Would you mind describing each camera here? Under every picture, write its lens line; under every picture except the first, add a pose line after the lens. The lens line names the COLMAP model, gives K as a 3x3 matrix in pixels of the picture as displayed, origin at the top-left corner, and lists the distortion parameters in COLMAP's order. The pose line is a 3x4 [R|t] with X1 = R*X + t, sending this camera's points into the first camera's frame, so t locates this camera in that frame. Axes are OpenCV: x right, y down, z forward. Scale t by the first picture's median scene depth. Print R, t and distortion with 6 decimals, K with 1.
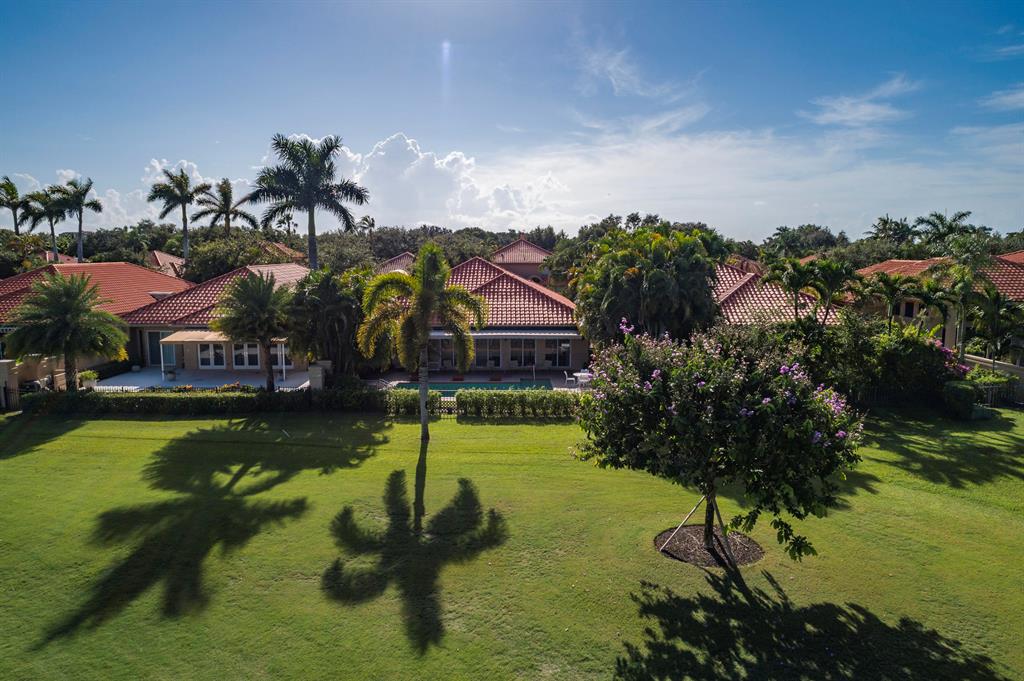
lens RADIAL K [[686.7, 0, 512.2], [0, 686.7, 337.5], [0, 0, 1]] dist [0.003886, 0.000754]
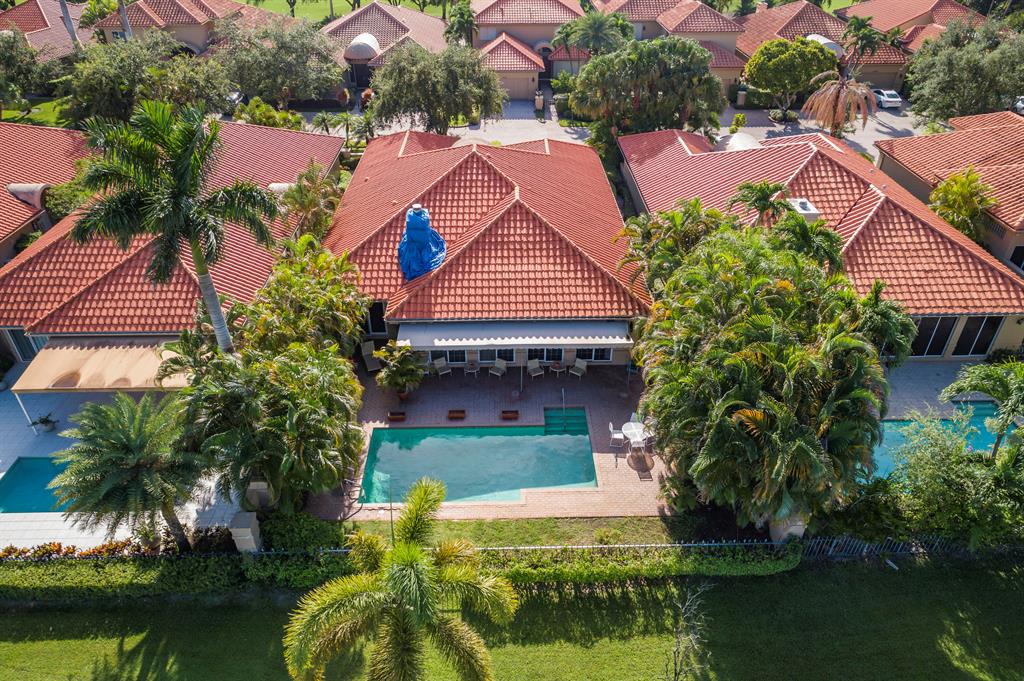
lens RADIAL K [[686.7, 0, 512.2], [0, 686.7, 337.5], [0, 0, 1]] dist [0.003886, 0.000754]
pose [[0.999941, -0.007595, 0.007820, -0.032118], [0.003261, 0.892933, 0.450178, -0.400918], [-0.010401, -0.450126, 0.892905, 0.485960]]
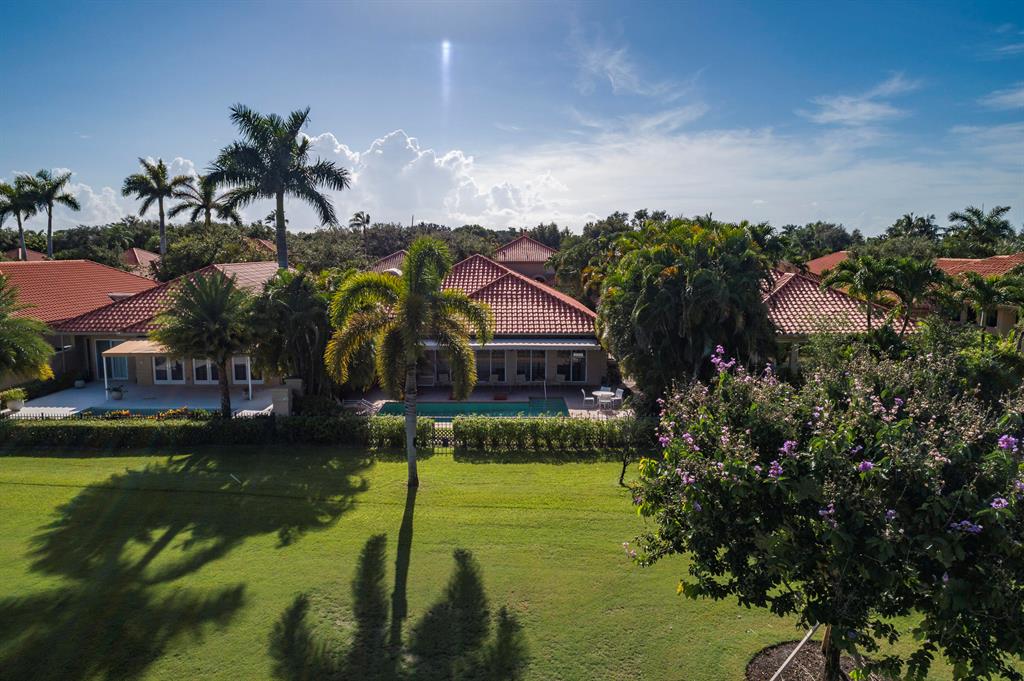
lens RADIAL K [[686.7, 0, 512.2], [0, 686.7, 337.5], [0, 0, 1]] dist [0.003886, 0.000754]
pose [[0.999997, 0.001104, 0.002088, -0.013052], [-0.001108, 0.999998, 0.001806, -0.018790], [-0.002086, -0.001808, 0.999996, 0.181276]]
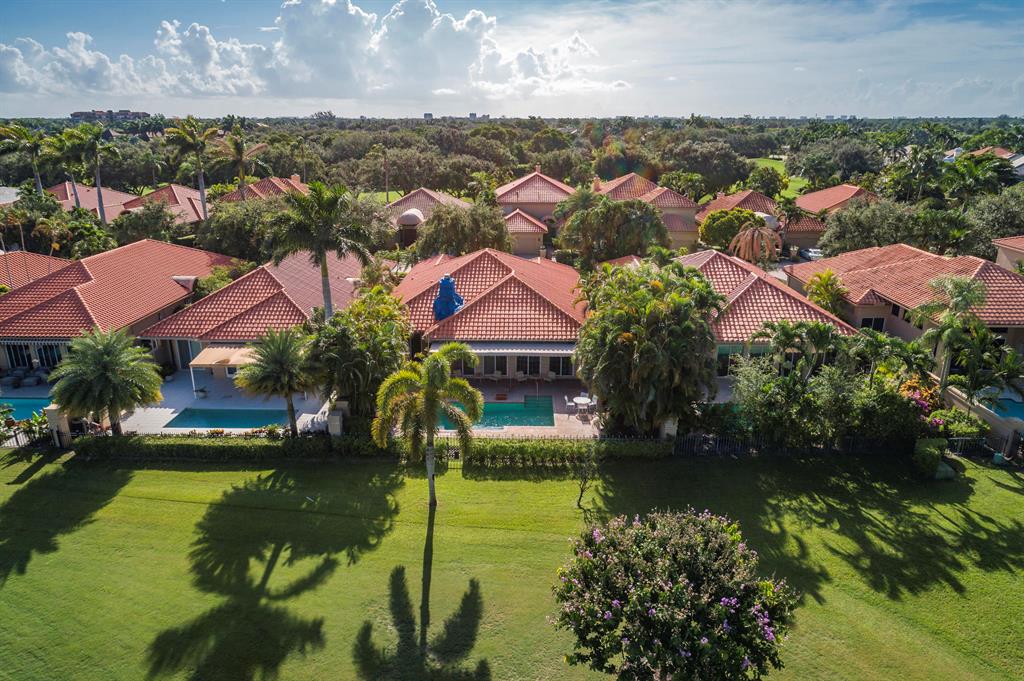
lens RADIAL K [[686.7, 0, 512.2], [0, 686.7, 337.5], [0, 0, 1]] dist [0.003886, 0.000754]
pose [[0.999533, 0.008465, -0.029368, 0.028217], [-0.003039, 0.983649, 0.180072, -0.271608], [0.030412, -0.179898, 0.983215, -0.043112]]
